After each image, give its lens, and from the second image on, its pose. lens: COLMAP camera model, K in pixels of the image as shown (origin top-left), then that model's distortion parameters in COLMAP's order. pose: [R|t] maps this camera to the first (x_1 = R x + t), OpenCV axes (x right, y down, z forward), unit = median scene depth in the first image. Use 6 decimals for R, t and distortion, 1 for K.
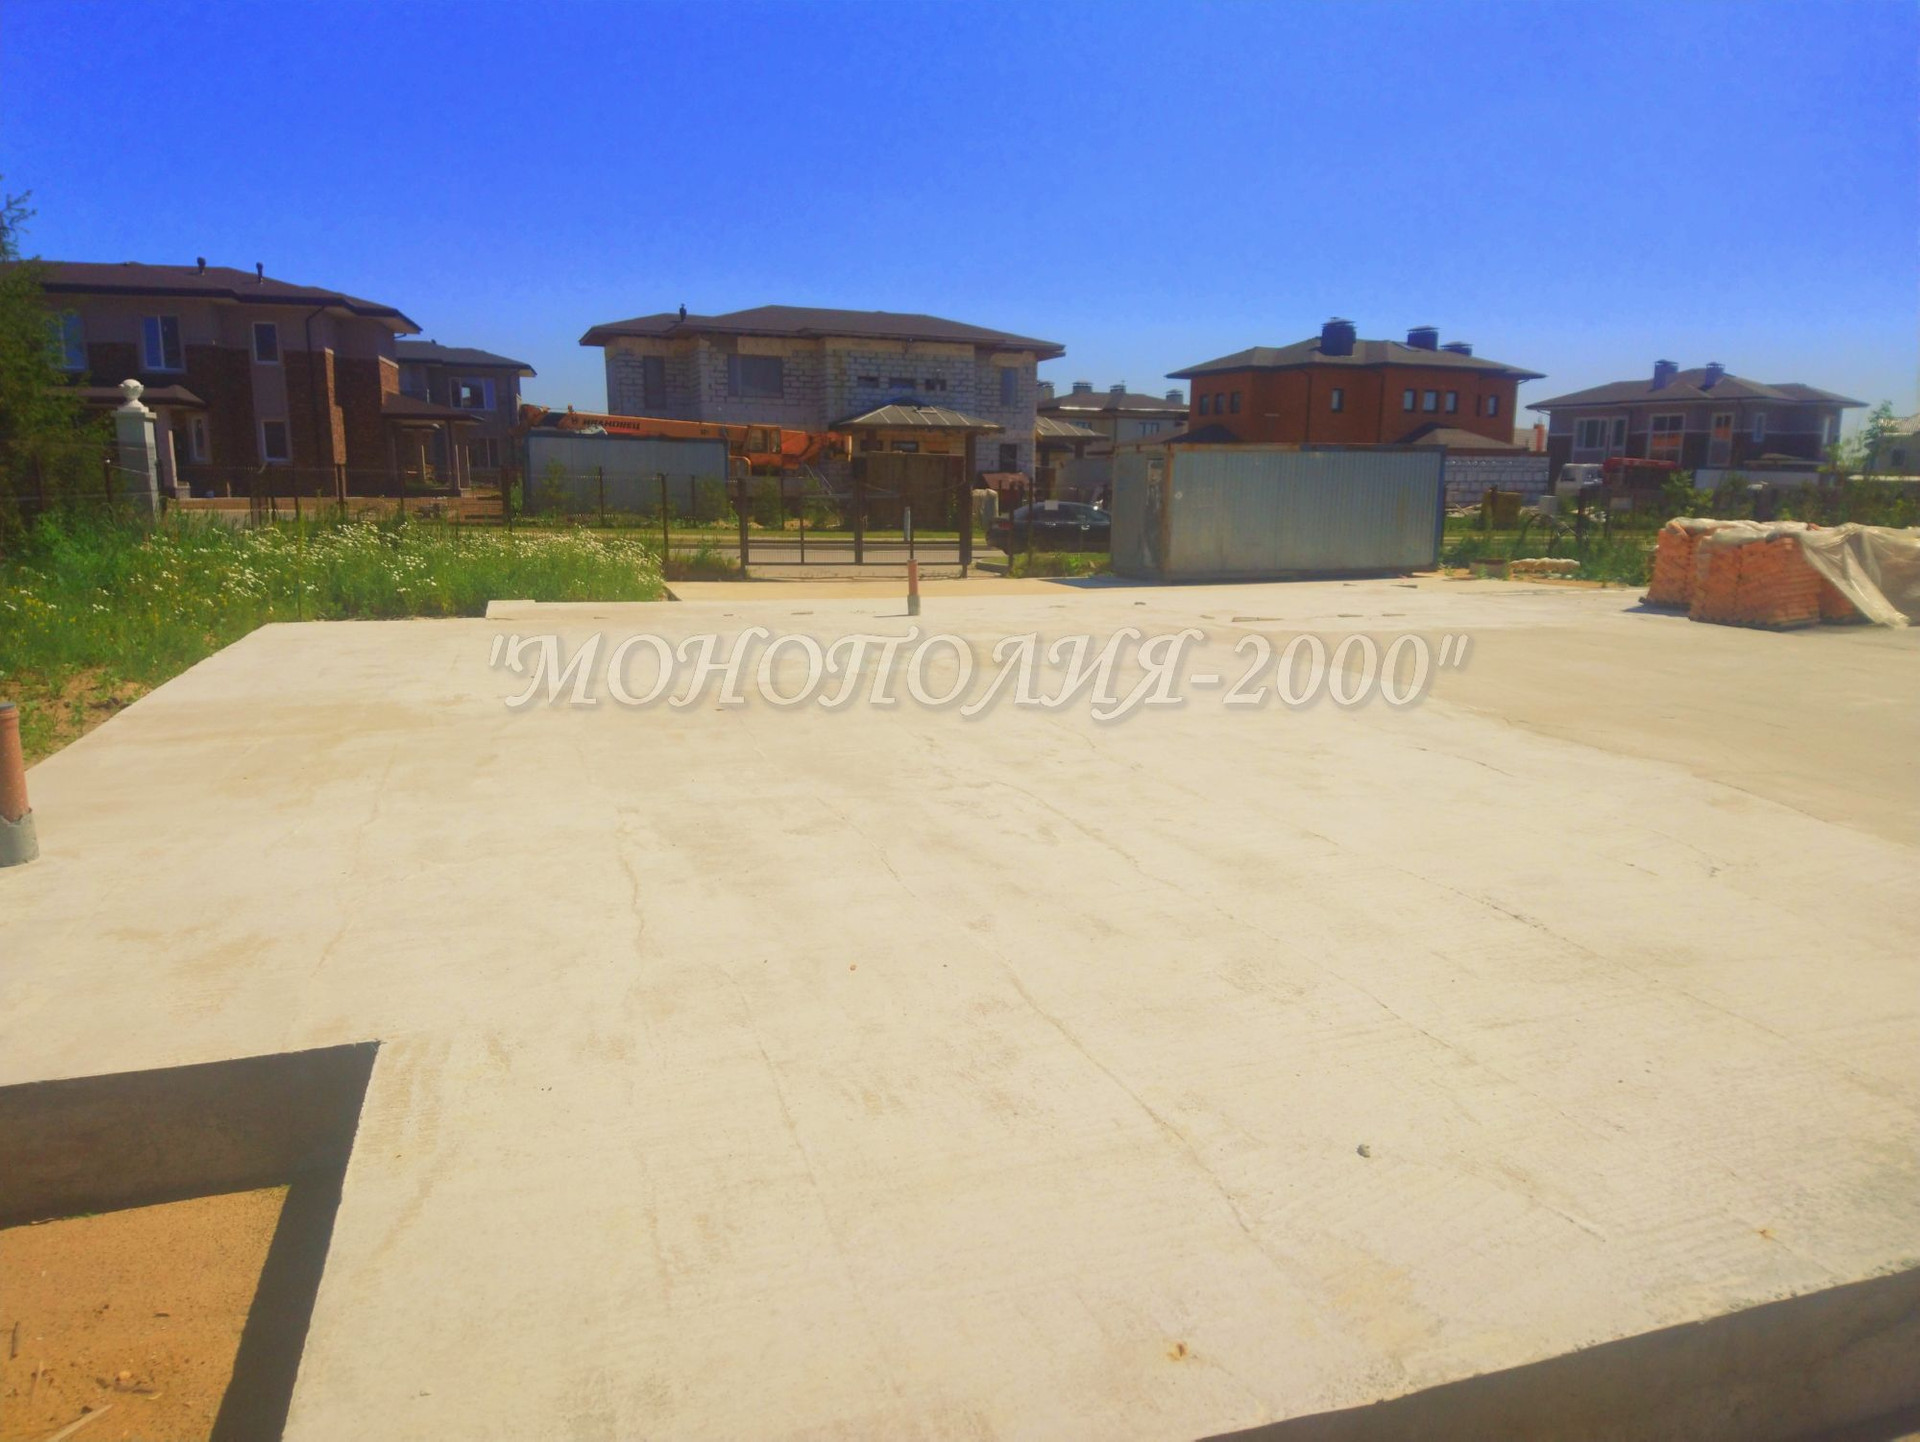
lens RADIAL K [[1252.1, 0, 962.0], [0, 1252.1, 745.9], [0, 0, 1]] dist [0.128572, -0.202893]
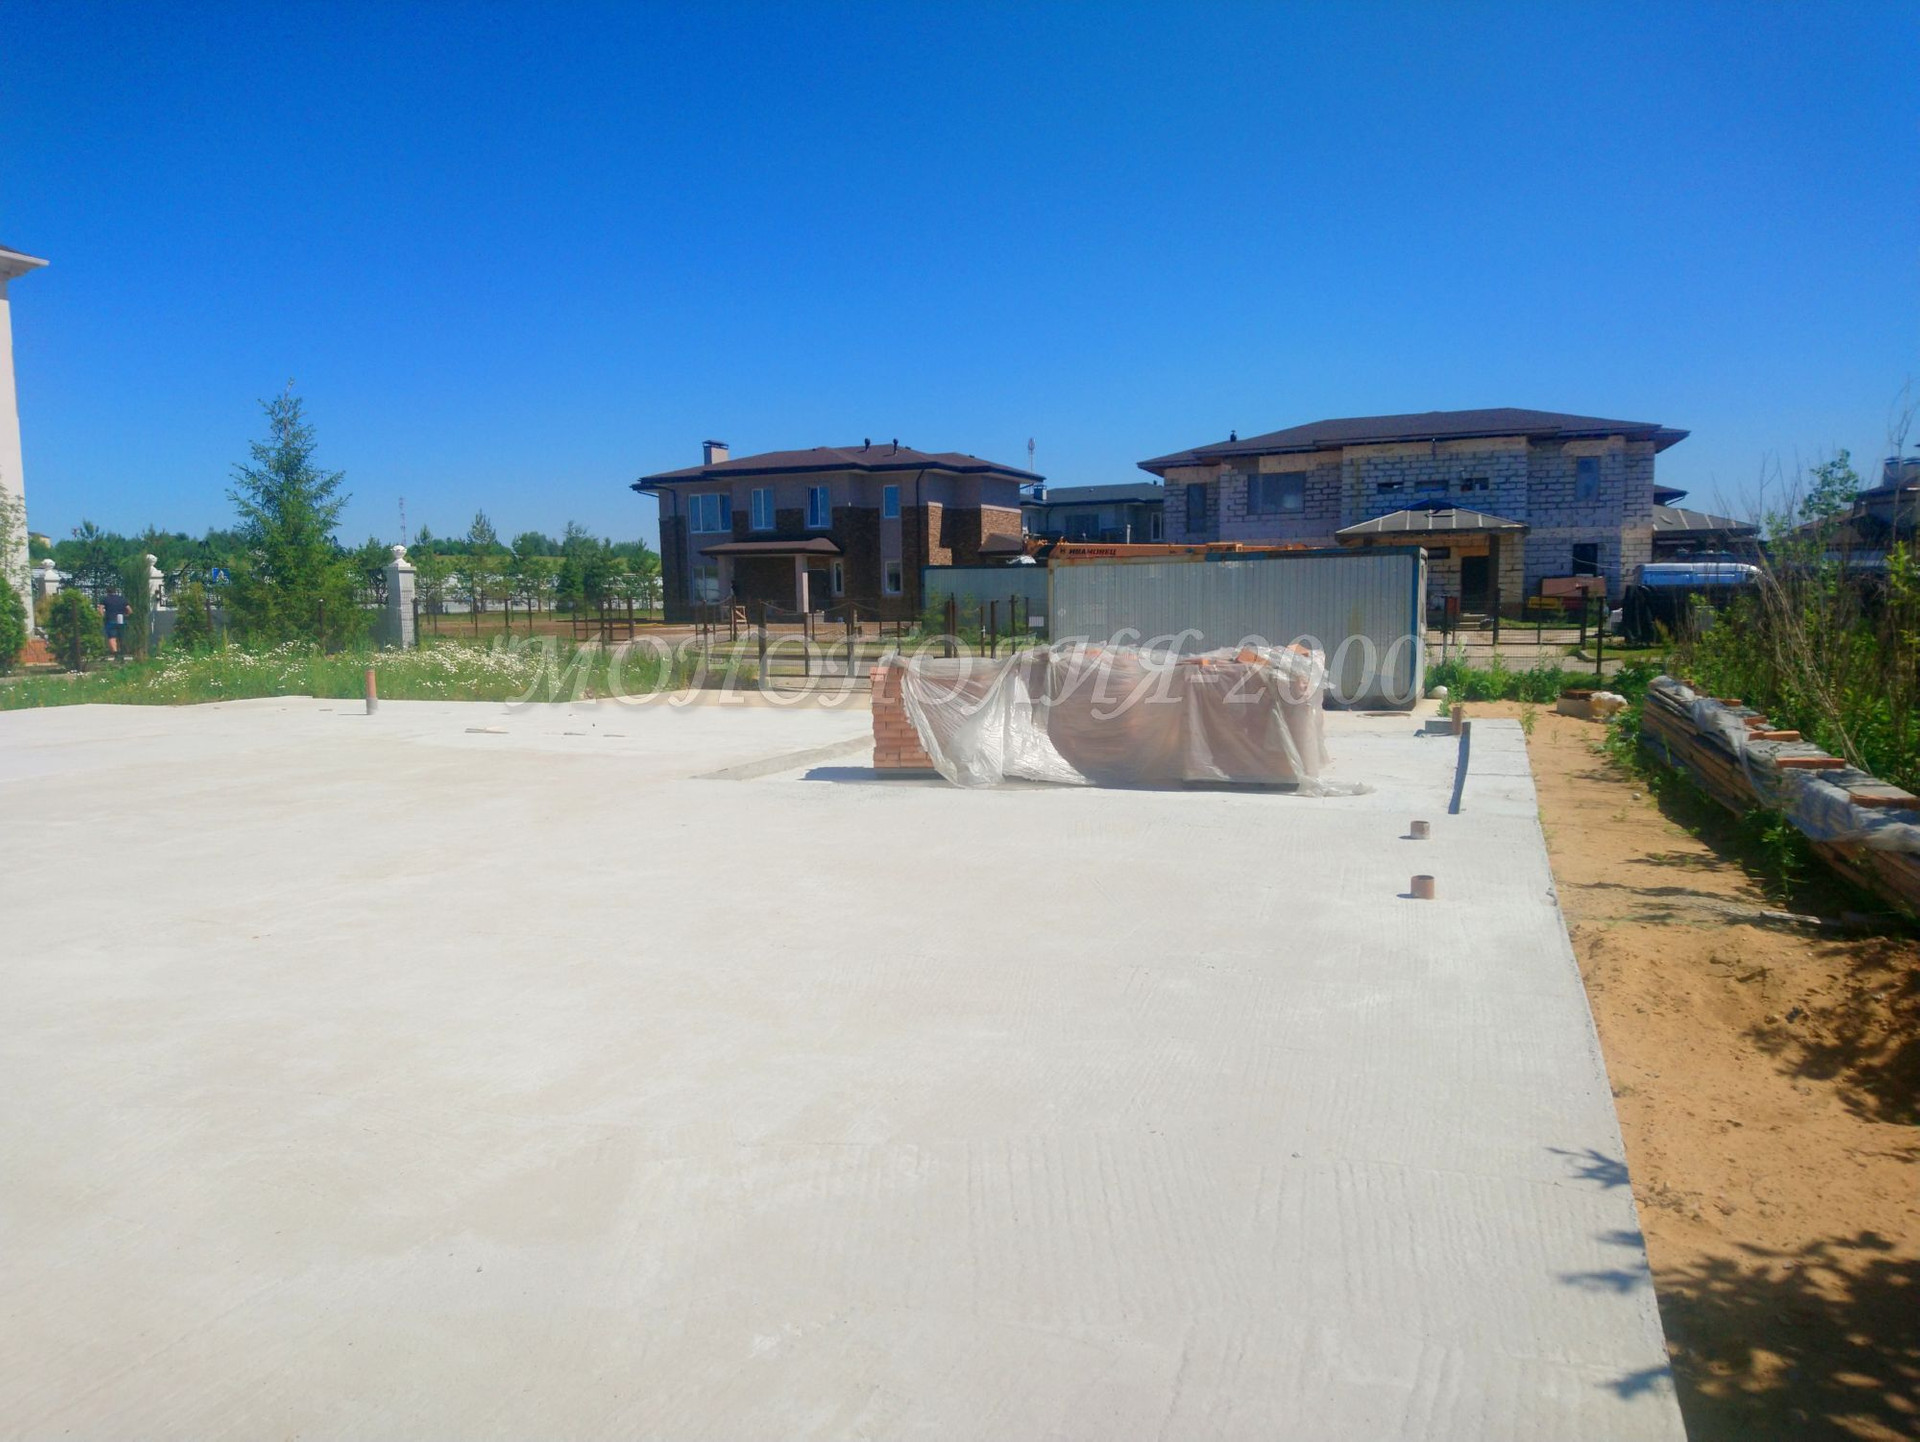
lens RADIAL K [[1250.0, 0, 960.0], [0, 1250.0, 721.0], [0, 0, 1]] dist [0.193689, -0.335984]
pose [[0.775481, 0.038717, -0.630183, 0.619954], [-0.107300, 0.991680, -0.071112, -0.038407], [0.622187, 0.122765, 0.773183, 0.218080]]
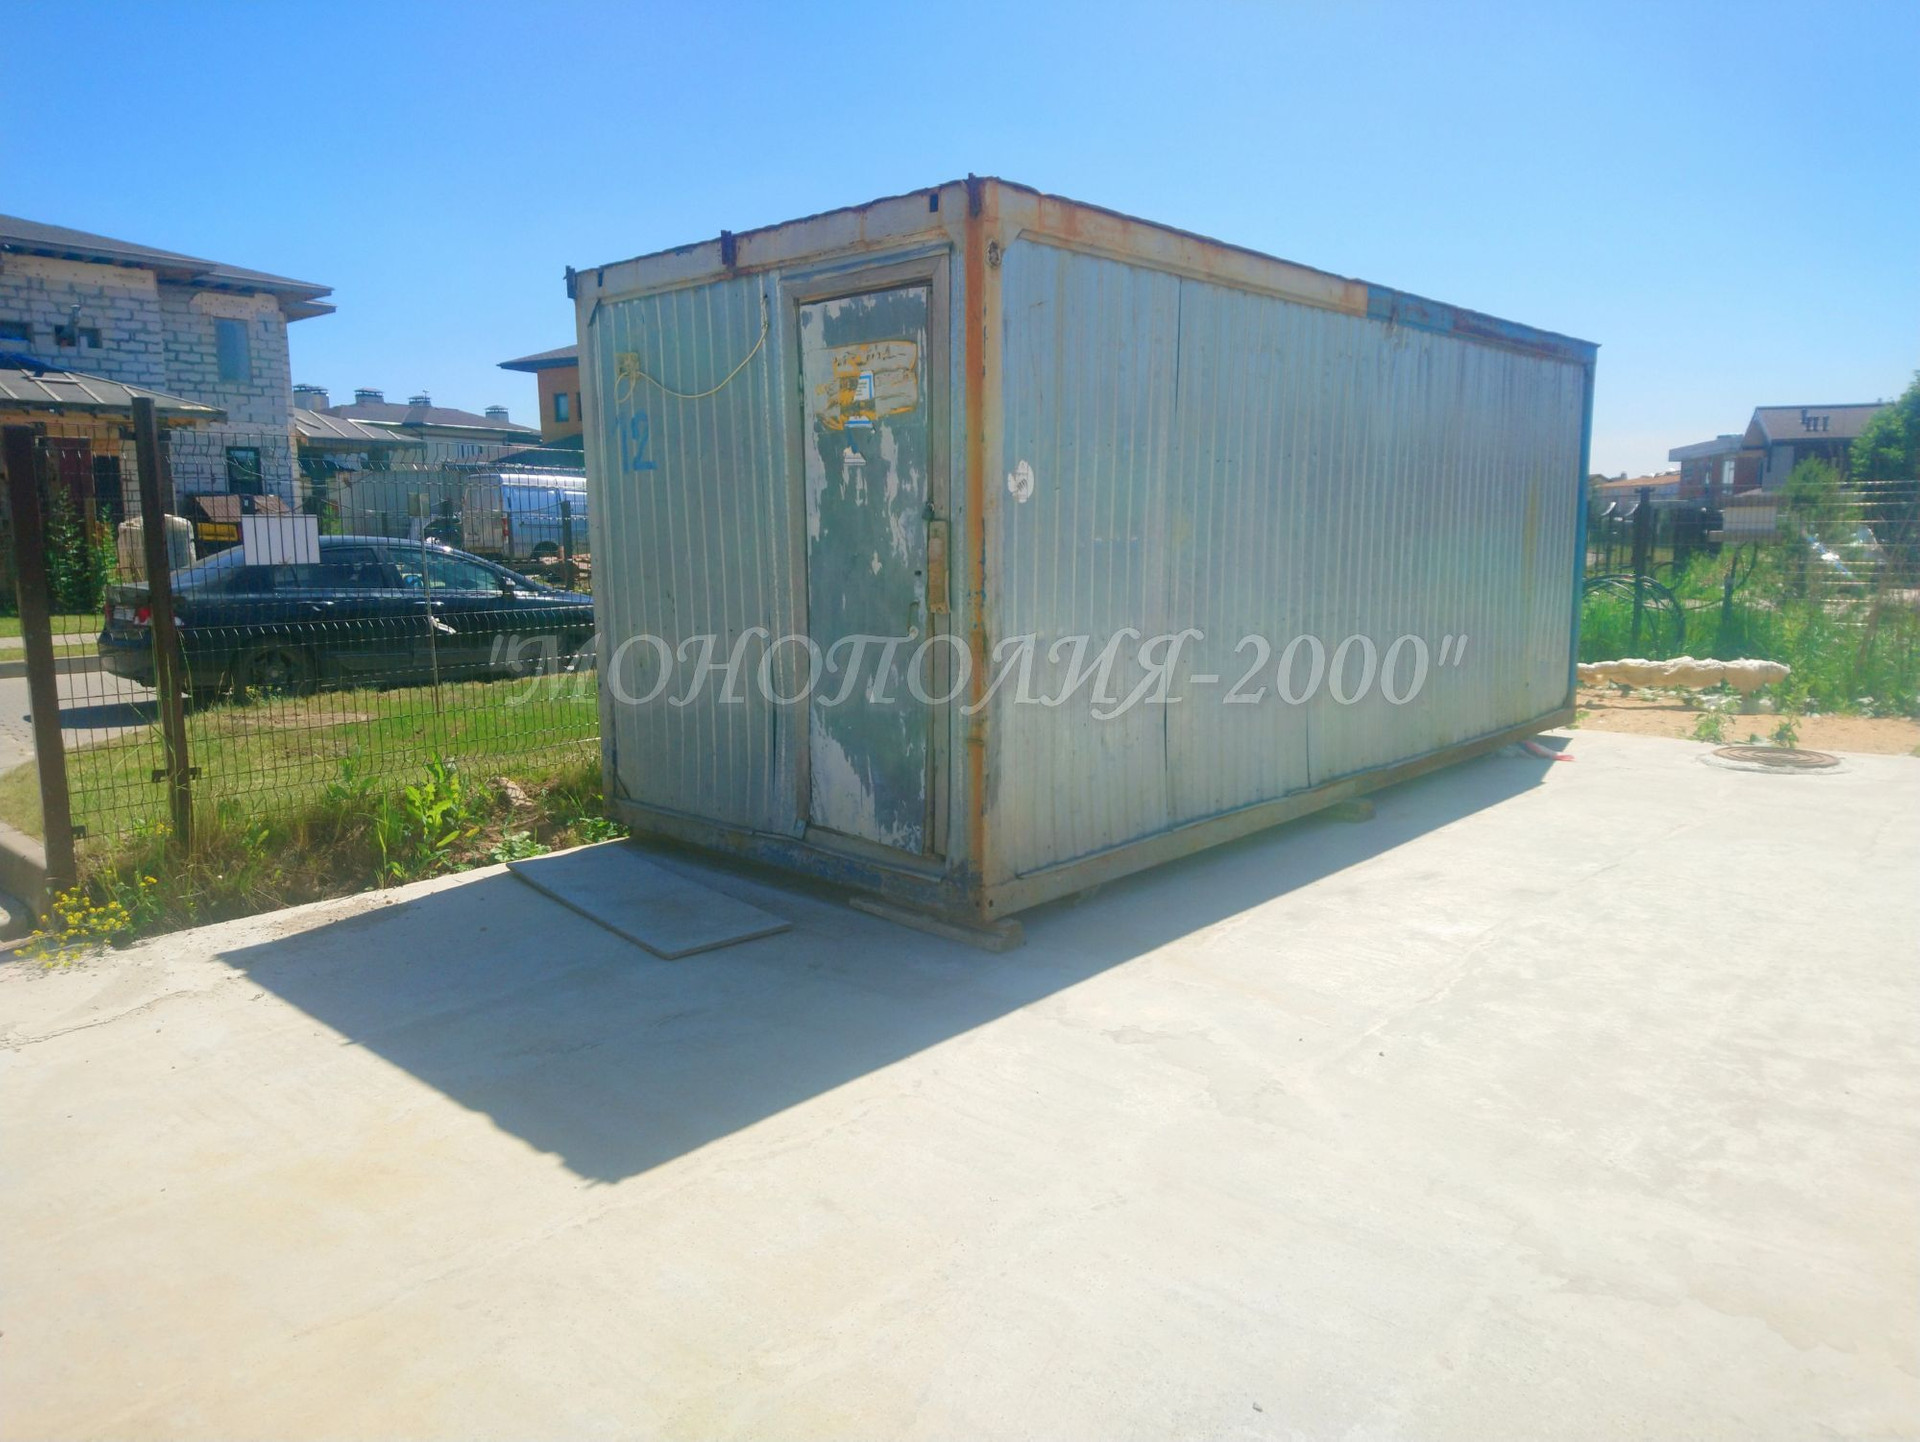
lens RADIAL K [[1337.6, 0, 989.3], [0, 1337.6, 735.7], [0, 0, 1]] dist [-0.007897, -0.007664]
pose [[0.869520, -0.092894, 0.485083, 0.060825], [0.114863, 0.993258, -0.015685, -0.141028], [-0.480355, 0.069356, 0.874327, 0.740825]]
